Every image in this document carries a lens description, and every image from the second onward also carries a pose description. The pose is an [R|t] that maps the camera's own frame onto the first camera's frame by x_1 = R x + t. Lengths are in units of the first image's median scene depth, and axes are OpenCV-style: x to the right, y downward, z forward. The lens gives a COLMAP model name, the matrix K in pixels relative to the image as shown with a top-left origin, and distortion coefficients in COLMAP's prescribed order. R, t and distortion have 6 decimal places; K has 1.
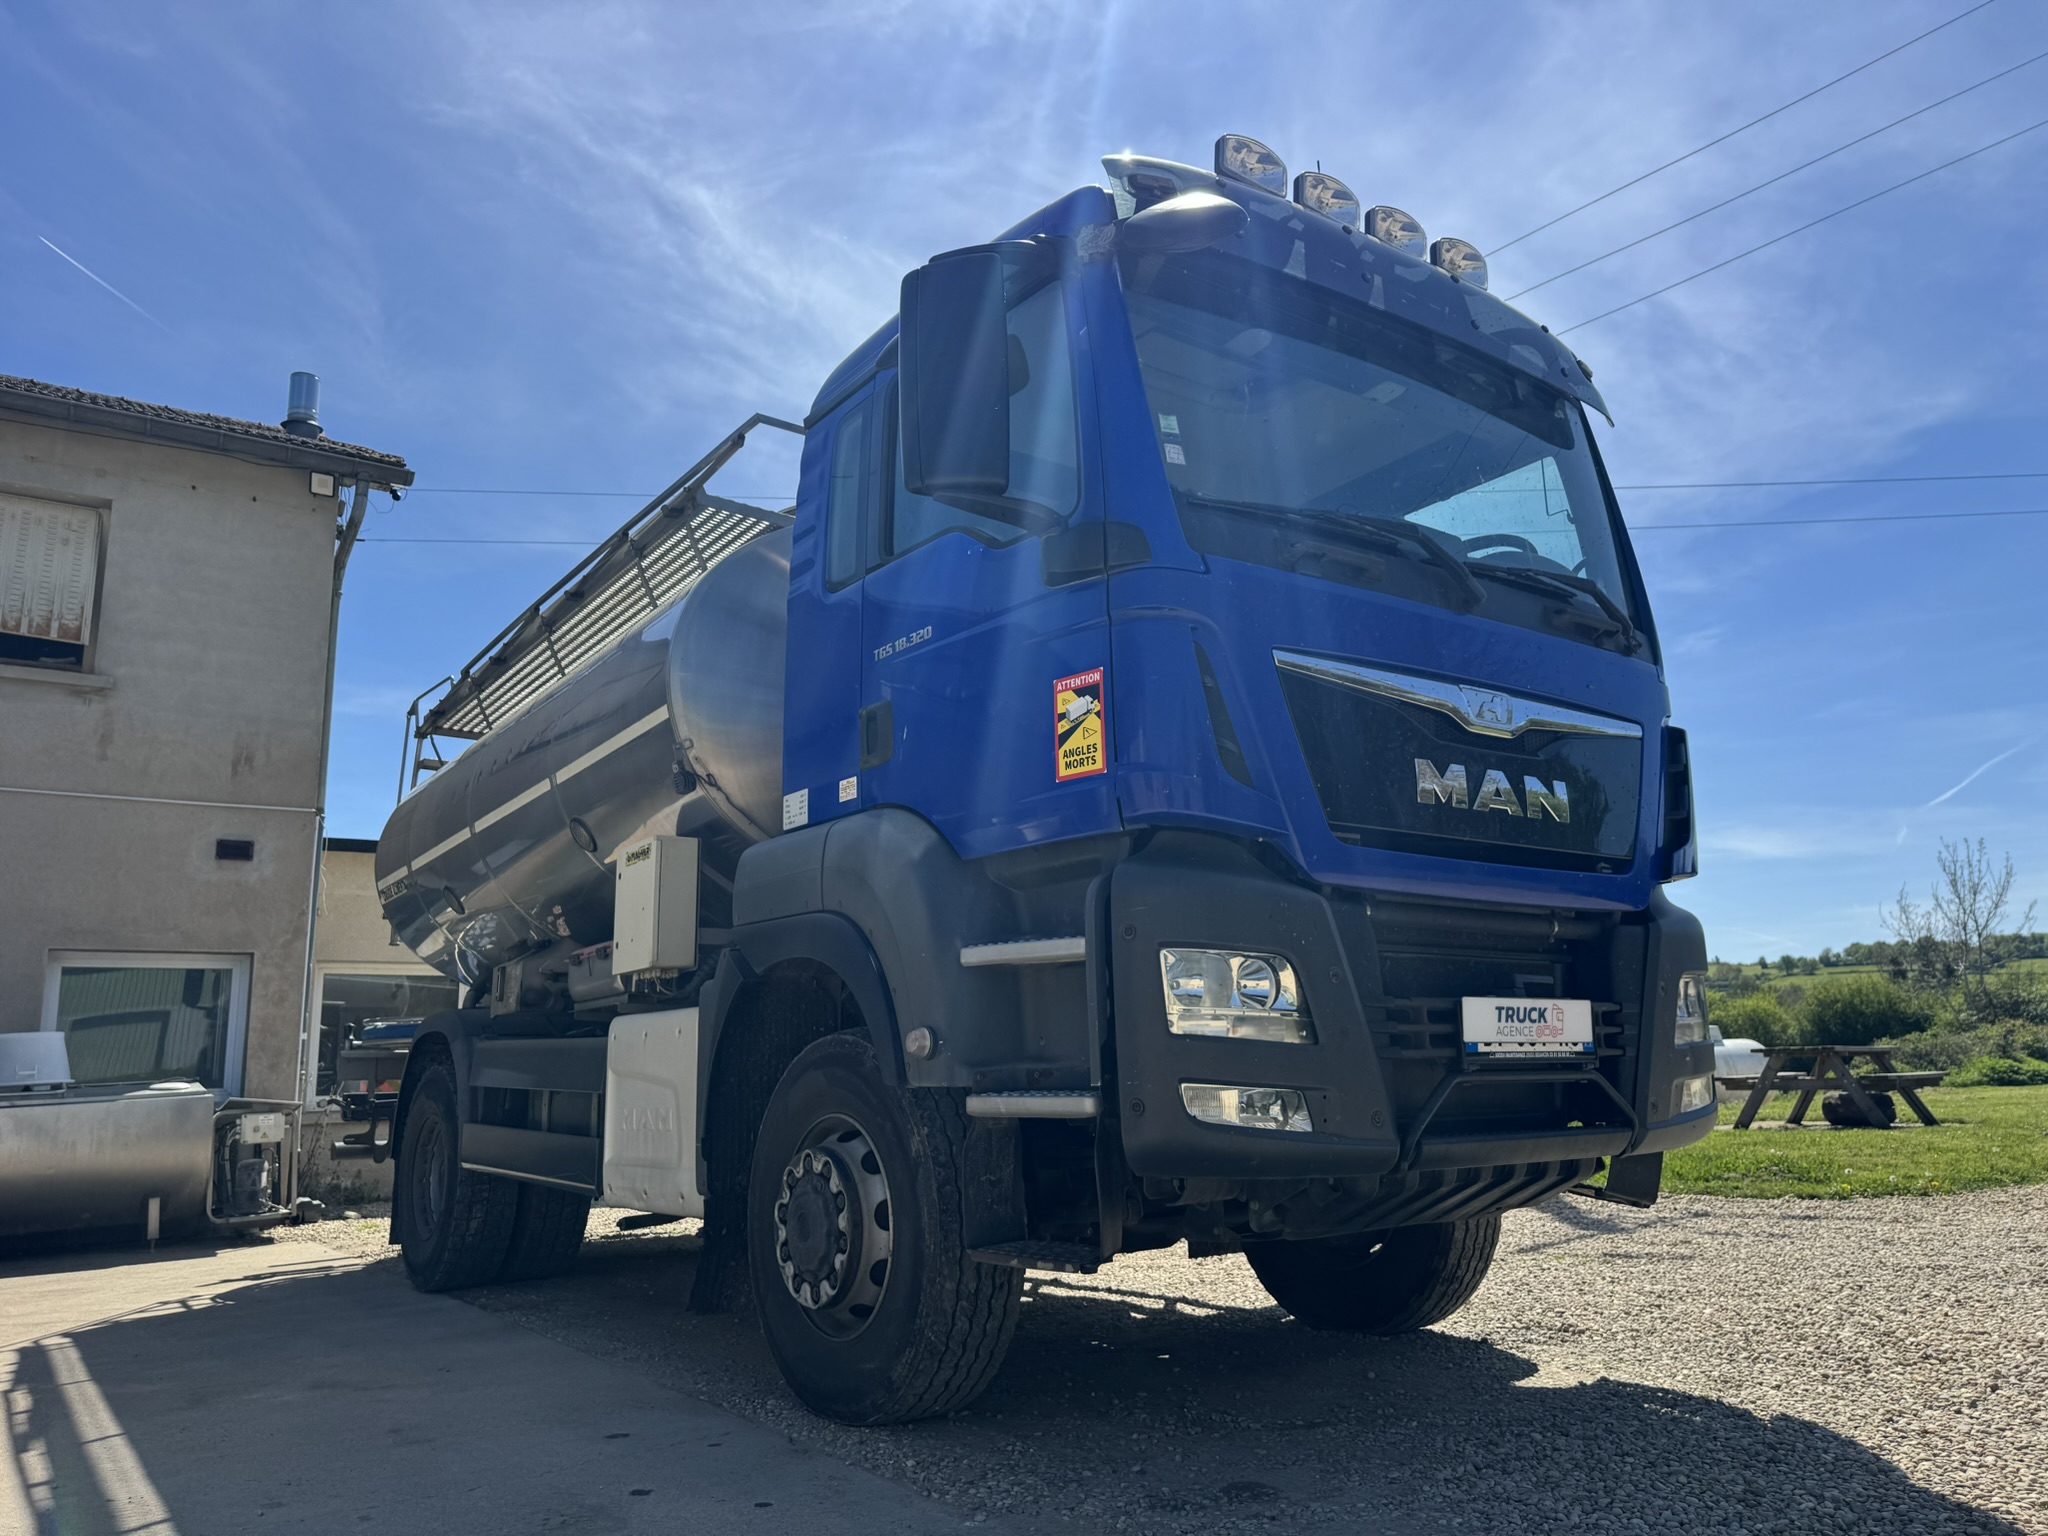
lens RADIAL K [[1425.5, 0, 1010.8], [0, 1425.5, 825.2], [0, 0, 1]] dist [0.027094, -0.029683]
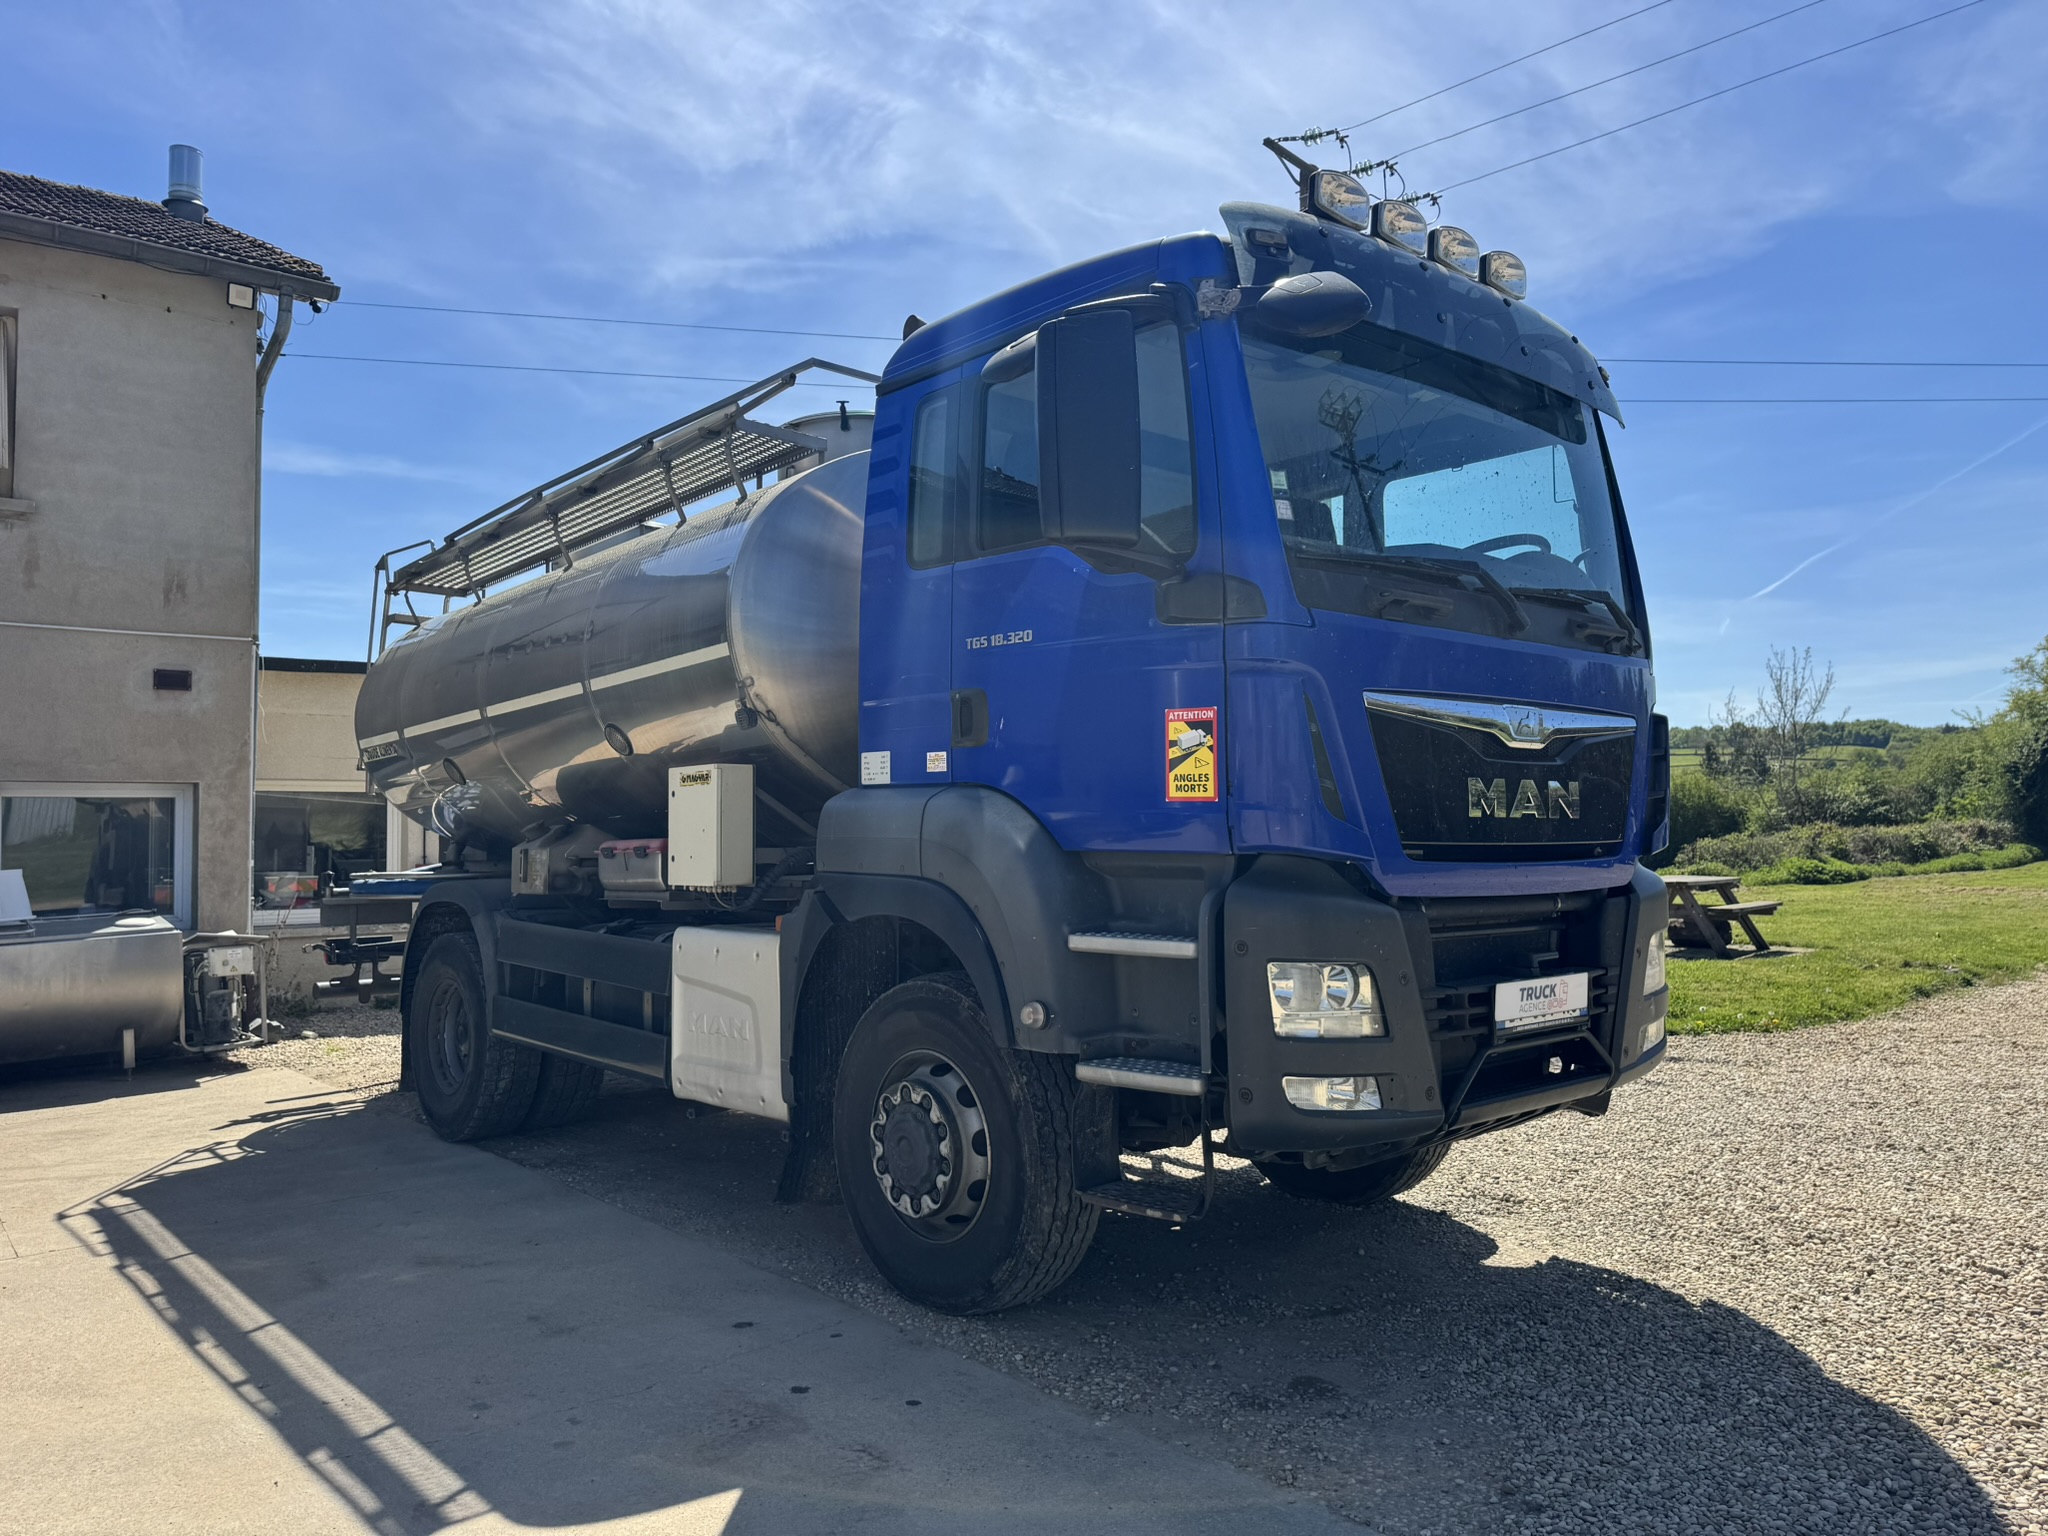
lens RADIAL K [[1413.4, 0, 987.5], [0, 1413.4, 800.0], [0, 0, 1]] dist [0.060409, -0.079865]
pose [[0.996117, 0.012806, 0.087105, -0.160278], [-0.025575, 0.988791, 0.147102, -0.148359], [-0.084245, -0.148758, 0.985279, -0.080706]]
